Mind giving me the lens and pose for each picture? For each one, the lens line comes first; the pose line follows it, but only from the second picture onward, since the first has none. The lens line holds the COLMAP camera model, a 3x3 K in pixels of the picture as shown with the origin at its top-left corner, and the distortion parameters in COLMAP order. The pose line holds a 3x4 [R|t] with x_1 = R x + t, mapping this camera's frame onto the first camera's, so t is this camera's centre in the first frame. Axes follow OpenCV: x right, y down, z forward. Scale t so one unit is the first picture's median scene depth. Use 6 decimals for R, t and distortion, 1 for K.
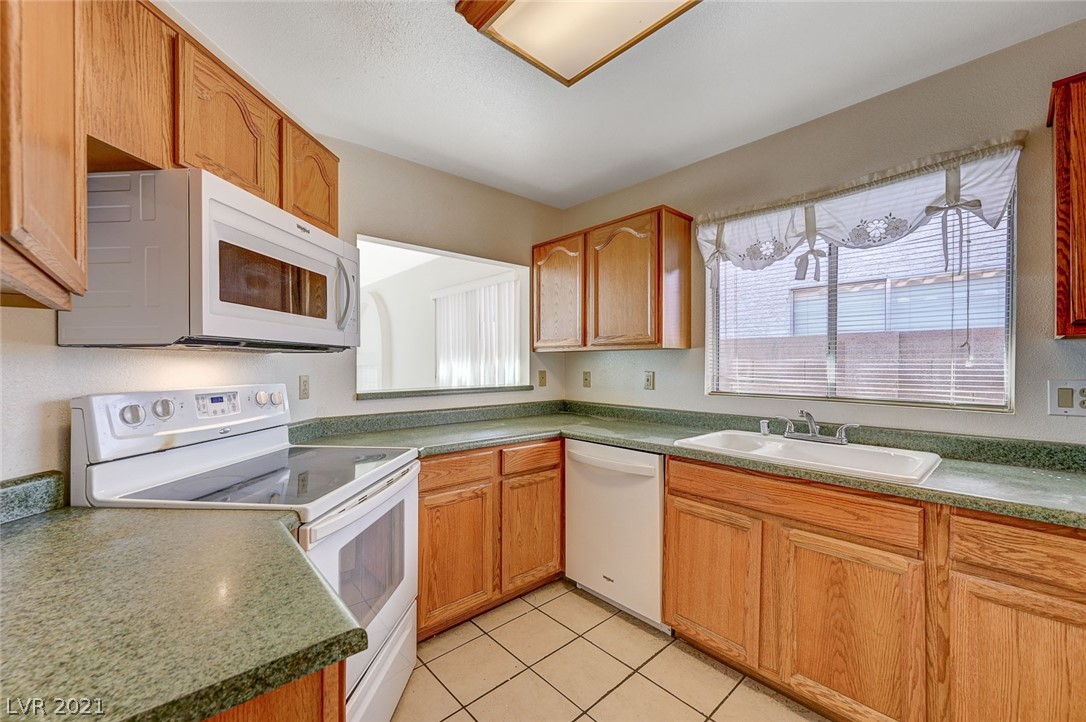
lens RADIAL K [[434.3, 0, 542.2], [0, 434.3, 363.8], [0, 0, 1]] dist [0.000703, 0.000230]
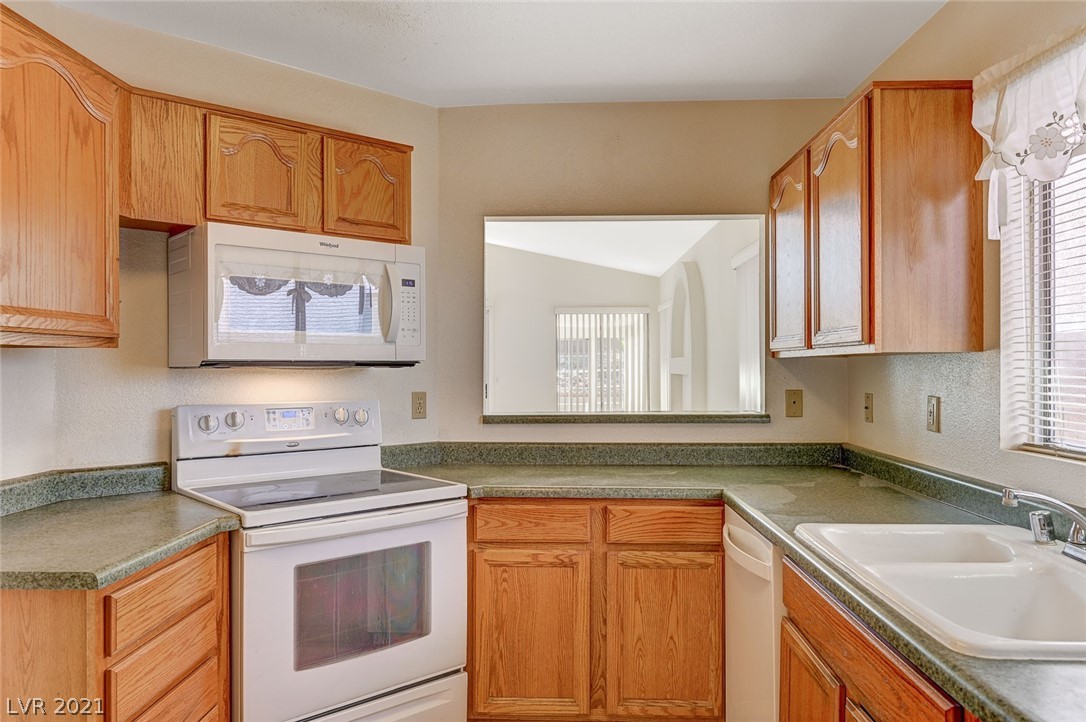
lens RADIAL K [[767.7, 0, 540.2], [0, 767.7, 362.5], [0, 0, 1]] dist [0.001422, 0.001353]
pose [[0.721397, -0.005378, -0.692501, 0.701134], [0.001424, 0.999979, -0.006282, -0.022176], [0.692520, 0.003546, 0.721390, 0.052049]]
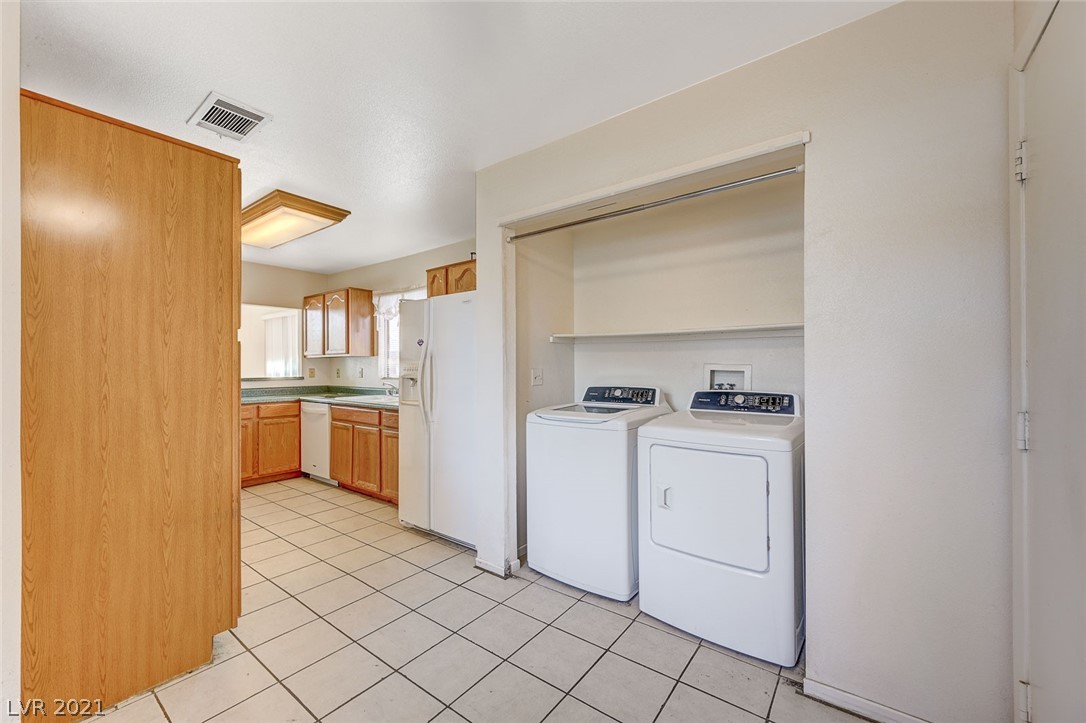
lens RADIAL K [[434.3, 0, 542.2], [0, 434.3, 364.3], [0, 0, 1]] dist [0.000703, 0.000230]
pose [[0.981911, -0.004173, 0.189298, 0.875327], [0.005005, 0.999980, -0.003919, 0.016190], [-0.189277, 0.004796, 0.981912, -1.338415]]
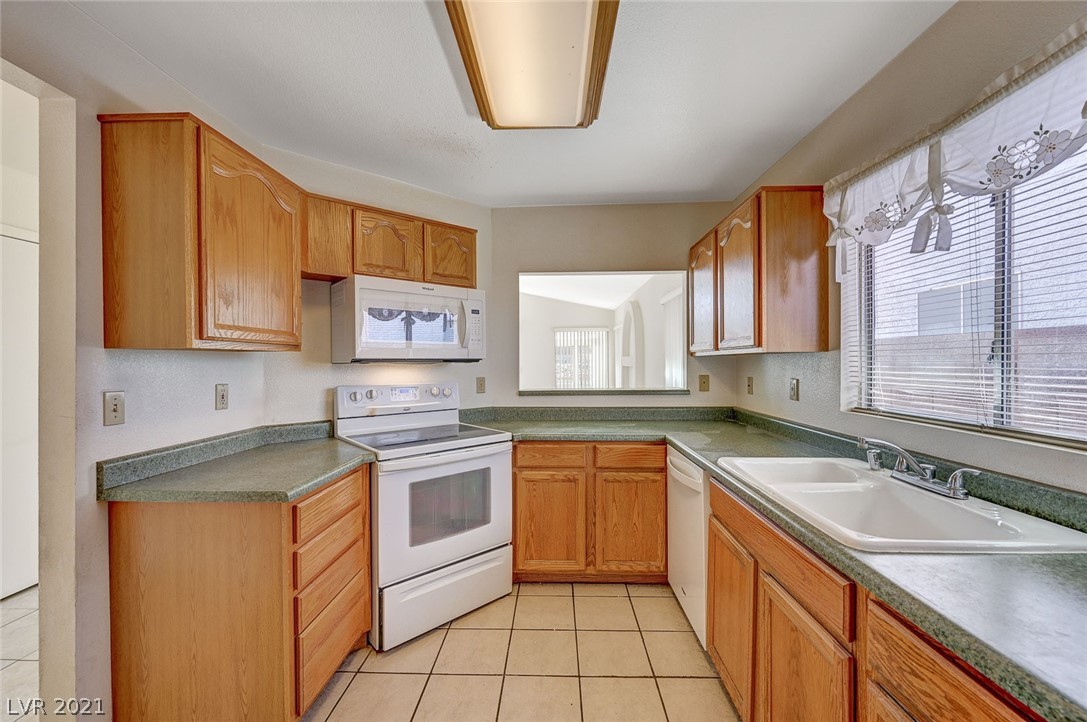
lens RADIAL K [[434.7, 0, 542.7], [0, 434.7, 363.8], [0, 0, 1]] dist [0.000703, 0.000230]
pose [[0.721627, -0.002194, -0.692278, 0.624538], [0.005410, 0.999982, 0.002471, -0.021134], [0.692261, -0.005528, 0.721626, 0.081153]]
